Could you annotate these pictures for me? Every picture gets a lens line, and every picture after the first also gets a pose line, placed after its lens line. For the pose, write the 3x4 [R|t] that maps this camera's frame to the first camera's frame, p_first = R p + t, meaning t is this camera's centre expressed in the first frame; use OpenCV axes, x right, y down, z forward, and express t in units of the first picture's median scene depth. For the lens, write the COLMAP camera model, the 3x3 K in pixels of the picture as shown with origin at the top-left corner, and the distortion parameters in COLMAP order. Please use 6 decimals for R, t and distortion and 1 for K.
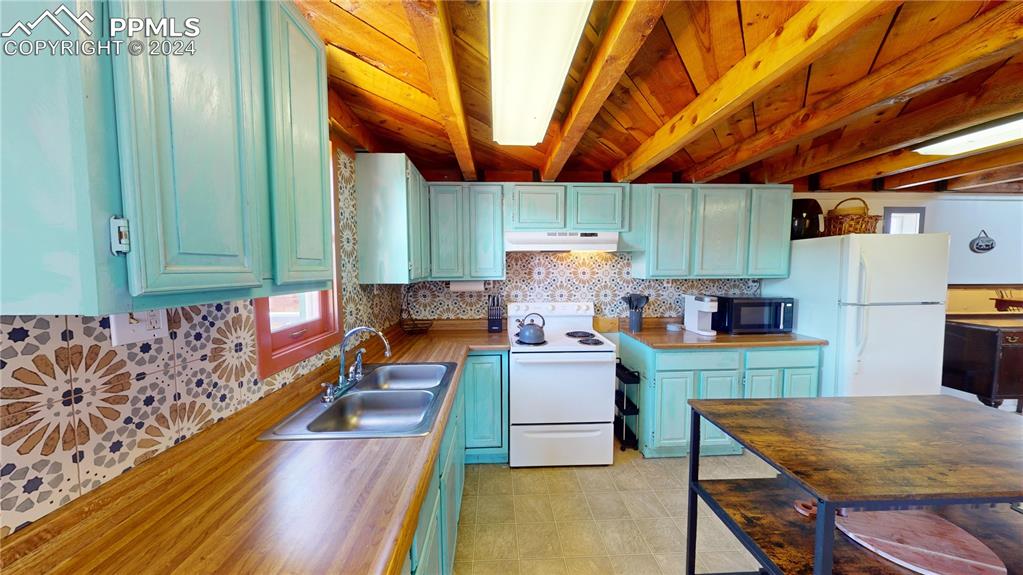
lens RADIAL K [[325.3, 0, 511.3], [0, 325.3, 288.6], [0, 0, 1]] dist [0.000412, -0.000030]
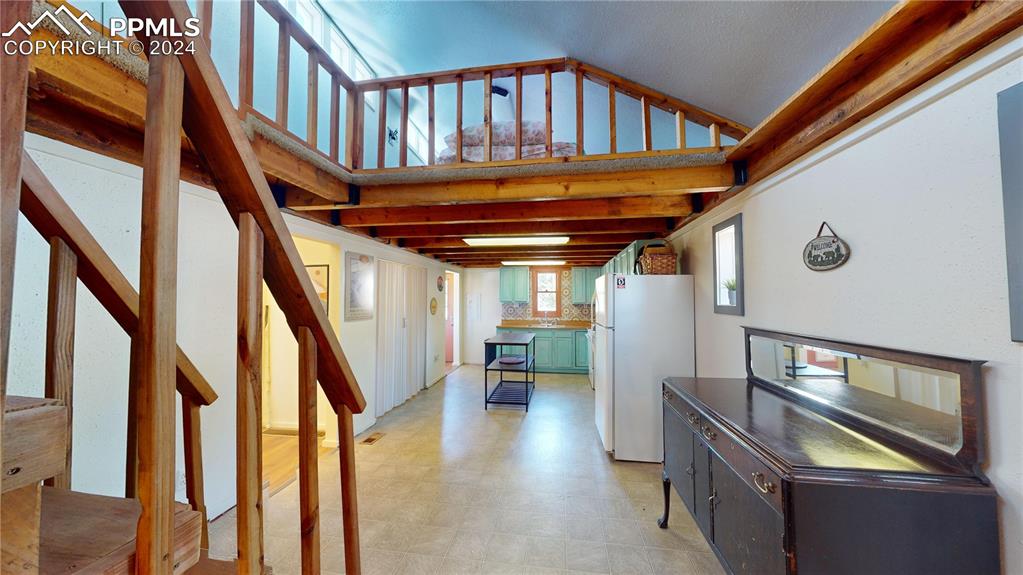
lens RADIAL K [[325.3, 0, 511.3], [0, 325.3, 288.6], [0, 0, 1]] dist [0.000412, -0.000030]
pose [[-0.193221, -0.029496, -0.980712, 2.611792], [-0.062923, 0.997863, -0.017614, -0.063775], [0.979136, 0.058306, -0.194664, 0.856940]]
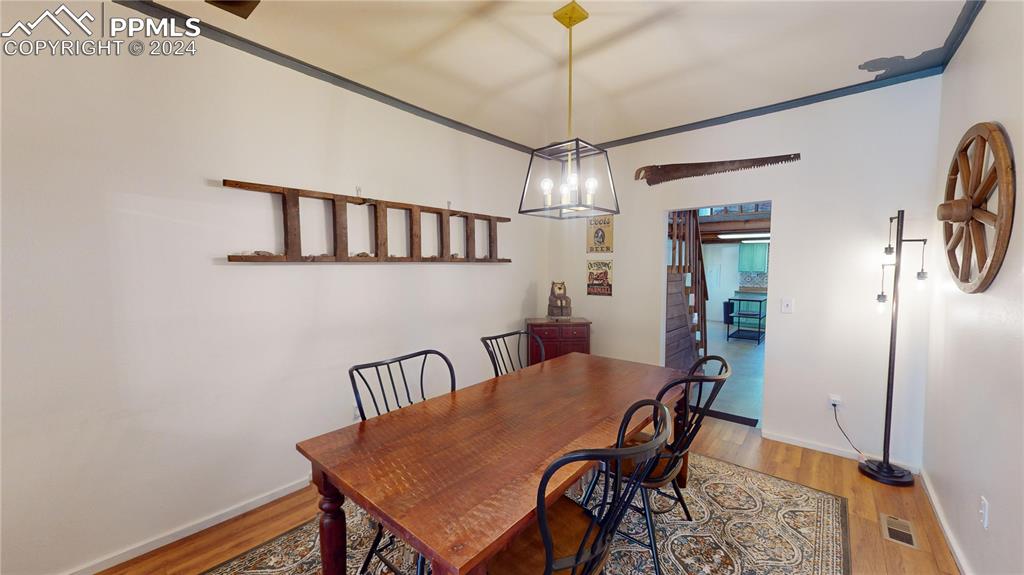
lens RADIAL K [[381.9, 0, 505.1], [0, 381.9, 283.6], [0, 0, 1]] dist [0.000792, -0.000271]
pose [[-0.687164, 0.040943, -0.725348, 4.571487], [-0.040594, 0.994687, 0.094603, -0.153968], [0.725367, 0.094452, -0.681851, 1.212161]]
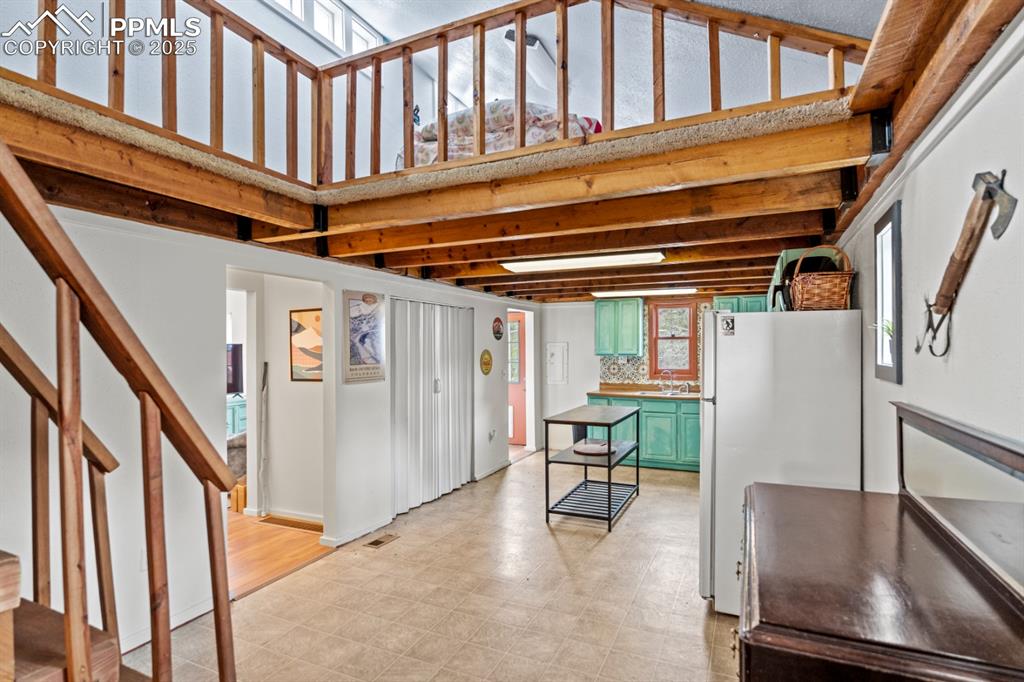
lens RADIAL K [[515.6, 0, 513.0], [0, 515.6, 350.5], [0, 0, 1]] dist [-0.002153, 0.000396]
pose [[-0.467140, 0.006768, -0.884157, 2.593364], [-0.051271, 0.998081, 0.034729, -0.094322], [0.882695, 0.061556, -0.465897, 1.144998]]
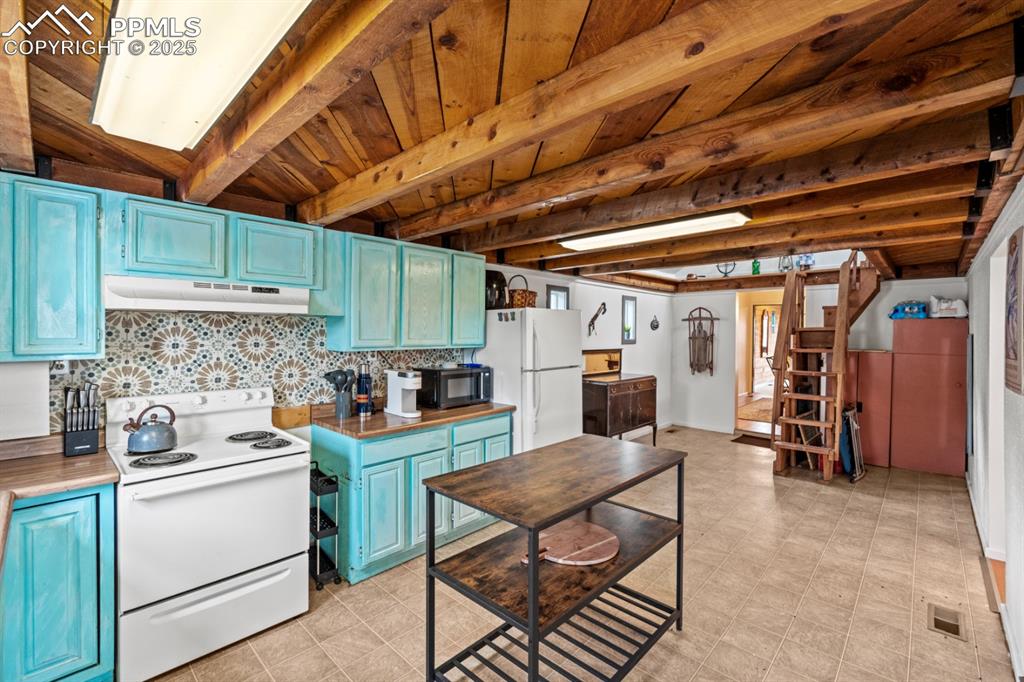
lens RADIAL K [[446.9, 0, 513.2], [0, 446.9, 335.0], [0, 0, 1]] dist [-0.007378, 0.000311]
pose [[0.719632, 0.003687, 0.694346, -0.046977], [0.038259, 0.998256, -0.044953, -0.006764], [-0.693301, 0.058914, 0.718236, -0.056205]]
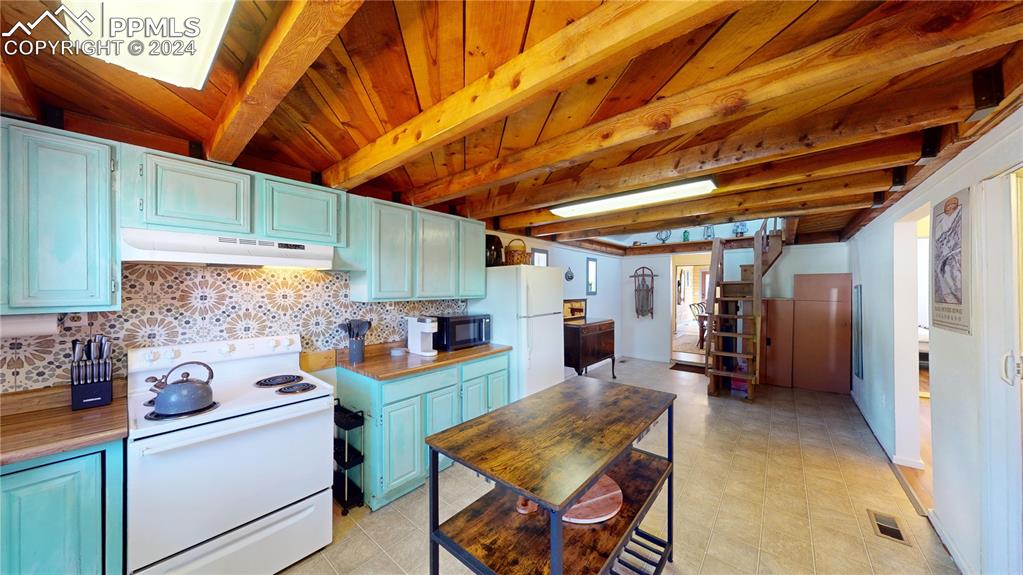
lens RADIAL K [[325.3, 0, 511.3], [0, 325.3, 288.6], [0, 0, 1]] dist [0.000412, -0.000030]
pose [[0.679102, 0.002479, 0.734040, 0.030712], [0.046534, 0.997837, -0.046421, -0.007704], [-0.732568, 0.065683, 0.677518, 0.120055]]
